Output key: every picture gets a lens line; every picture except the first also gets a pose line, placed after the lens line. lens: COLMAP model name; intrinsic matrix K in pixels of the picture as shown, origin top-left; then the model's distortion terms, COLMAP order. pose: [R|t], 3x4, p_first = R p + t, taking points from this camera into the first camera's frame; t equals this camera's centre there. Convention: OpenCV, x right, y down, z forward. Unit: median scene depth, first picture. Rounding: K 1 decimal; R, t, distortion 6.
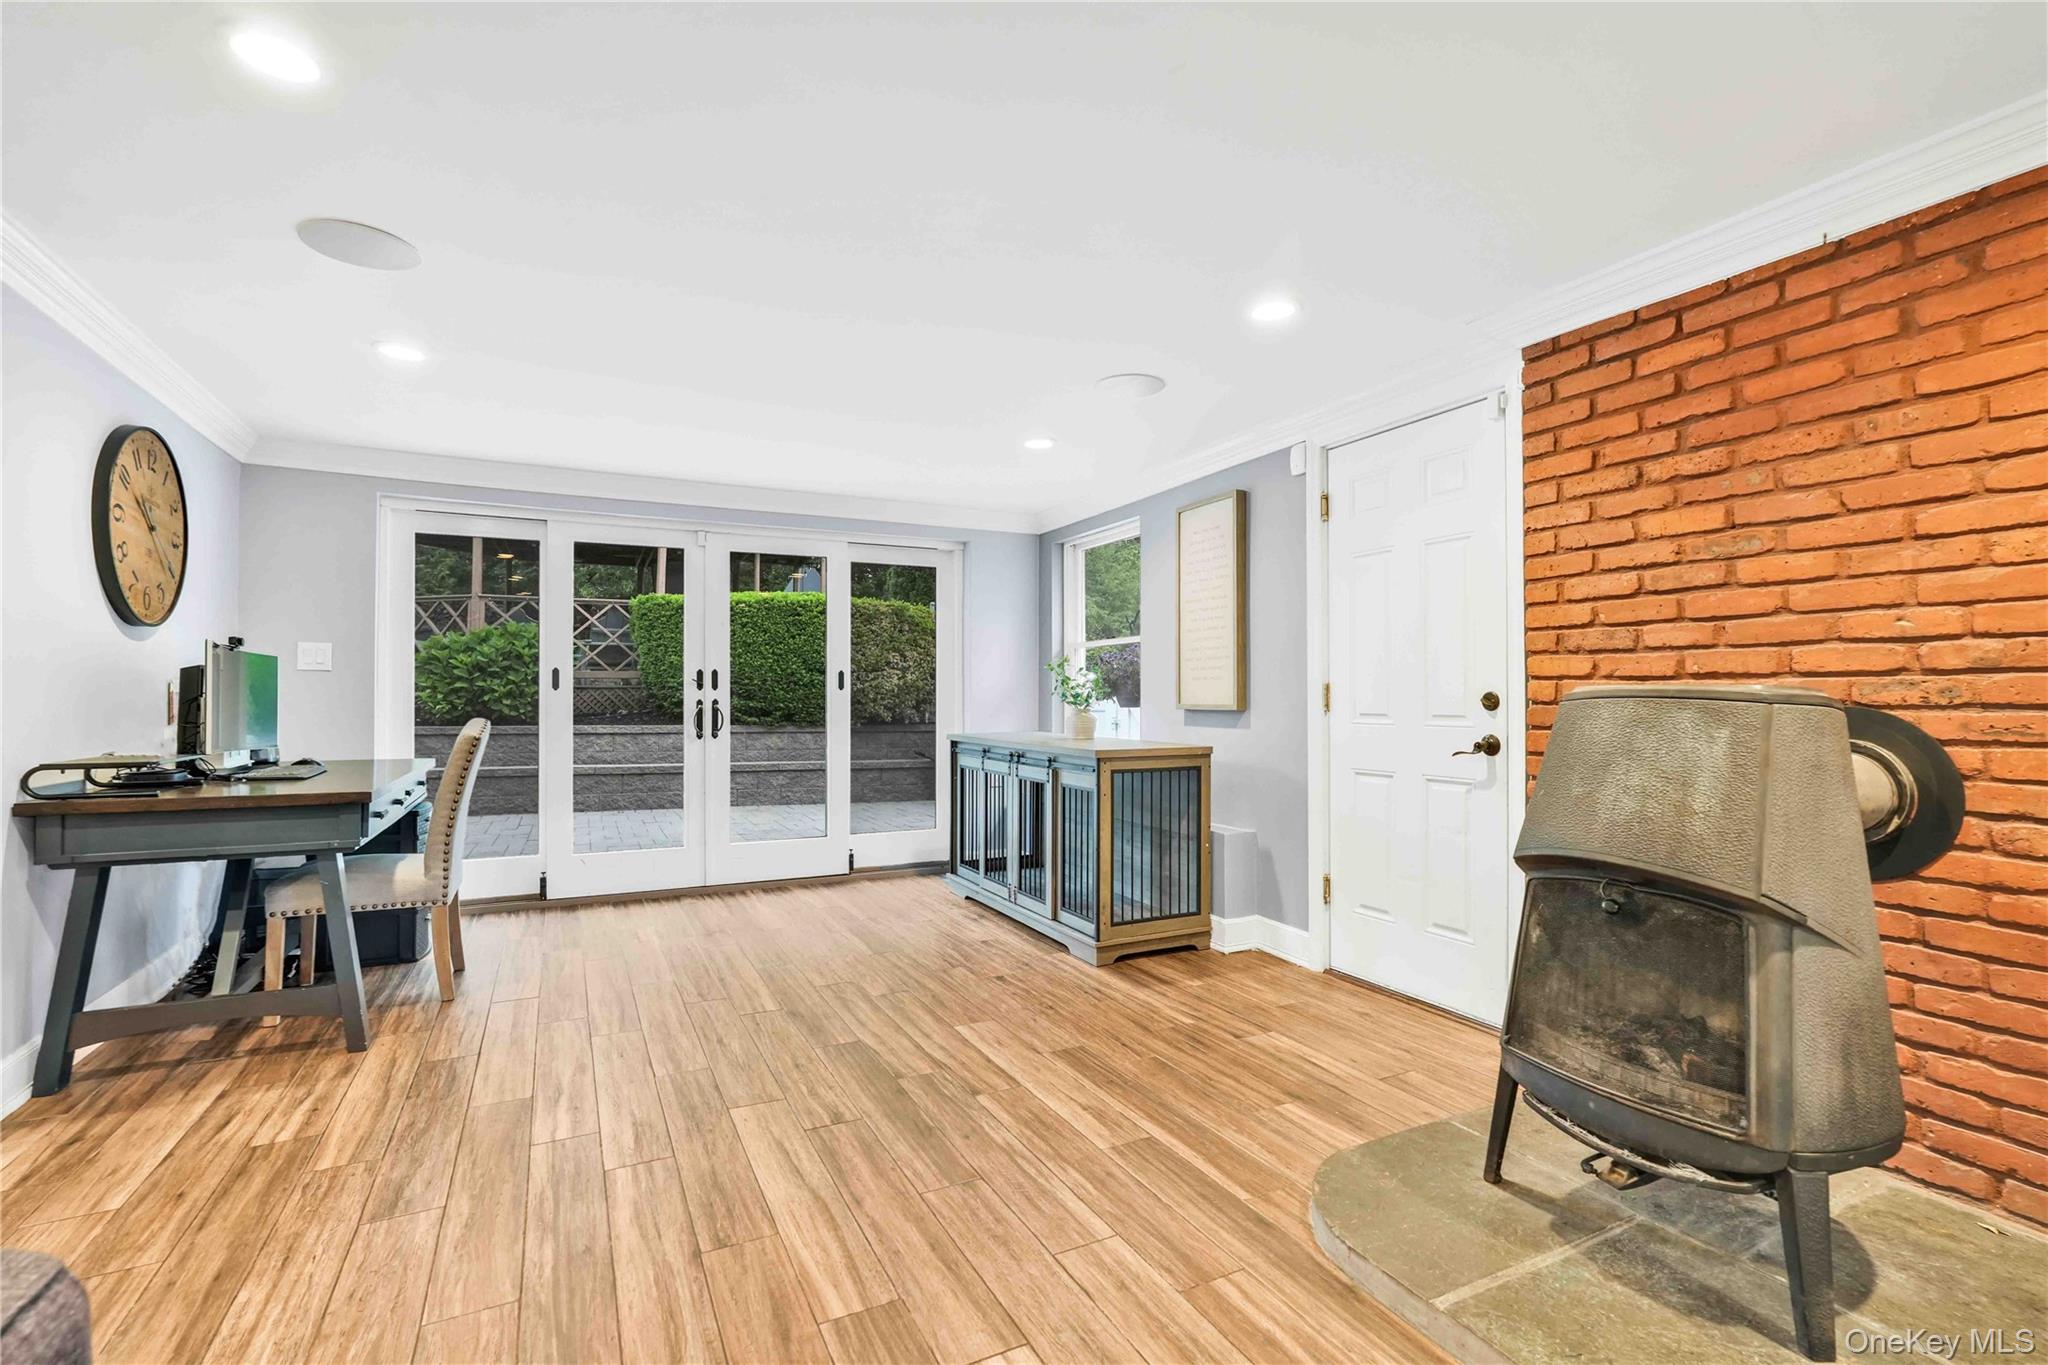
lens RADIAL K [[905.1, 0, 1017.0], [0, 905.1, 689.3], [0, 0, 1]] dist [-0.022649, 0.011532]
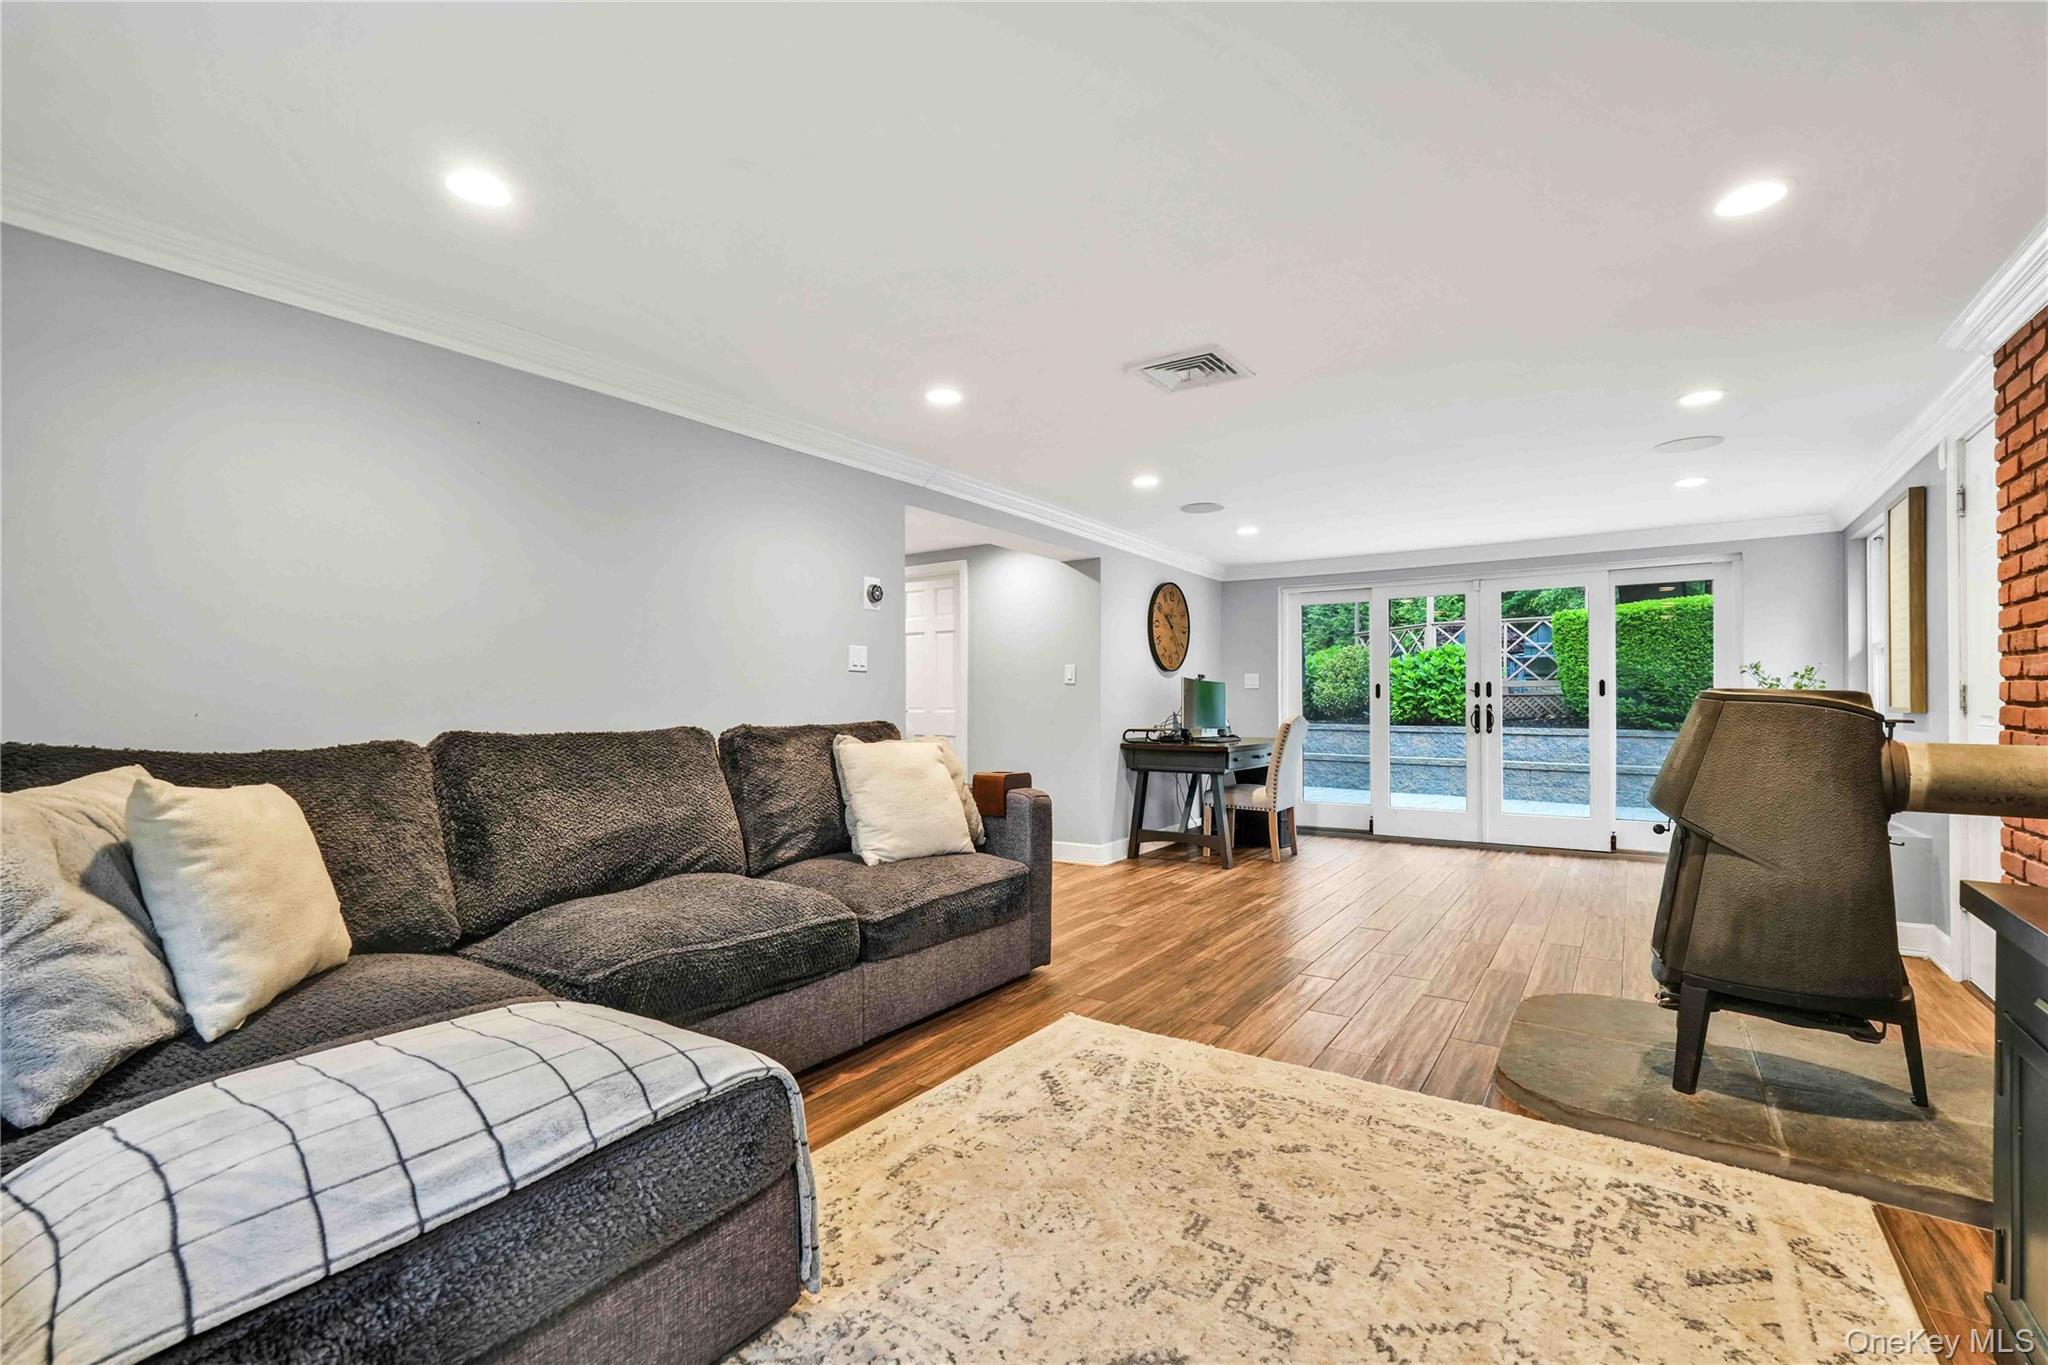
lens RADIAL K [[905.1, 0, 1017.0], [0, 905.1, 689.3], [0, 0, 1]] dist [-0.022649, 0.011532]
pose [[0.478619, -0.016230, -0.877873, 0.861654], [0.008670, 0.999868, -0.013759, 0.002553], [0.877980, -0.001026, 0.478696, -0.433868]]
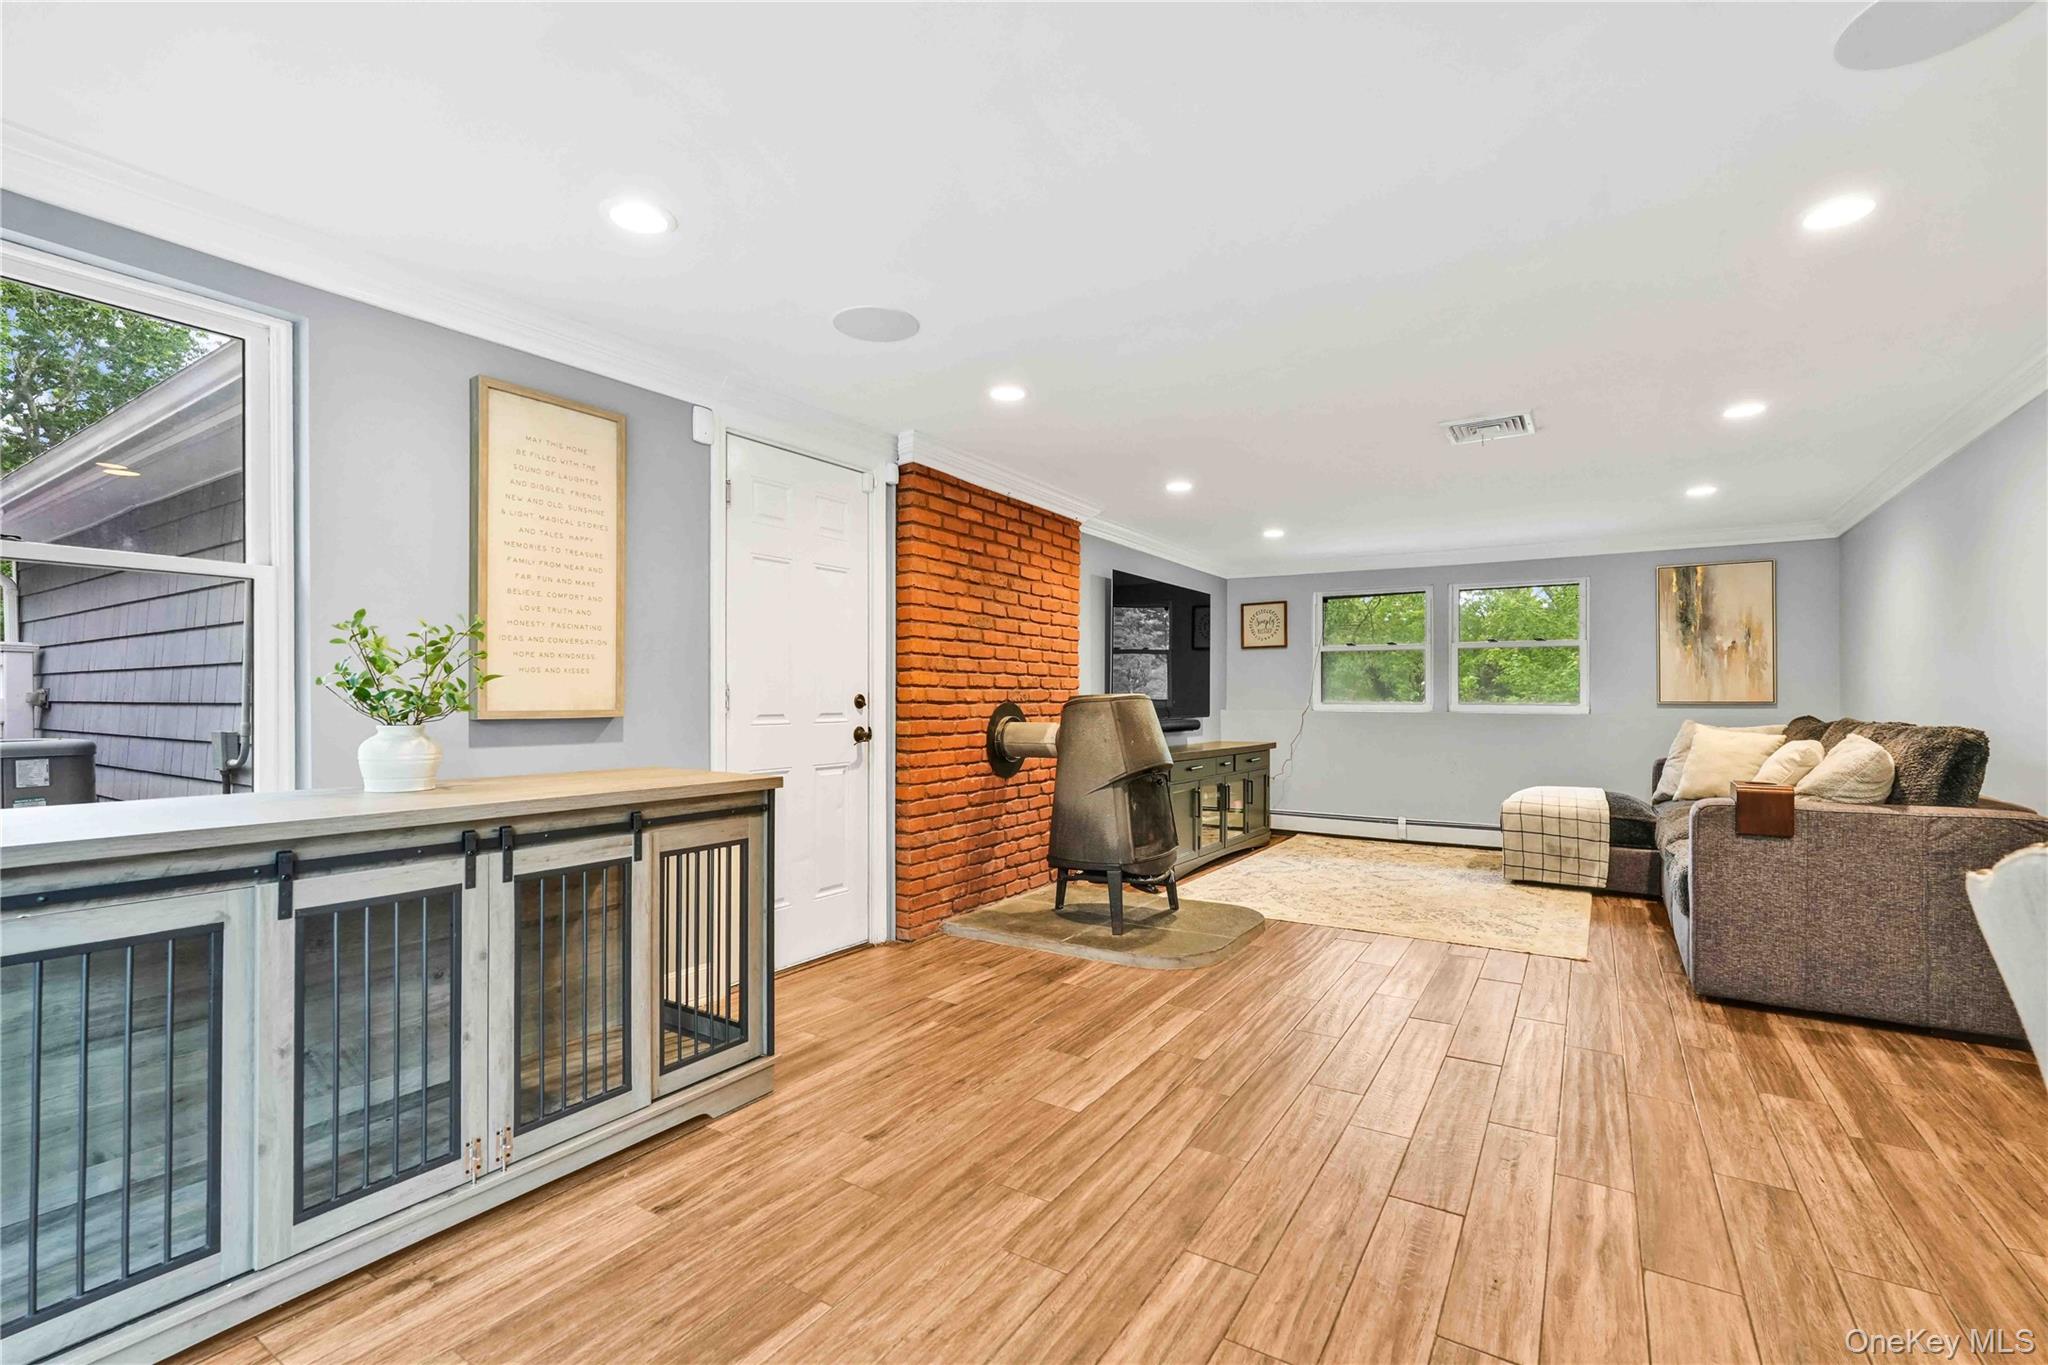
lens RADIAL K [[905.1, 0, 1017.0], [0, 905.1, 689.3], [0, 0, 1]] dist [-0.022649, 0.011532]
pose [[-0.505534, 0.004580, 0.862794, -0.749986], [-0.010367, 0.999881, -0.011383, 0.008602], [-0.862744, -0.014699, -0.505427, 1.488327]]
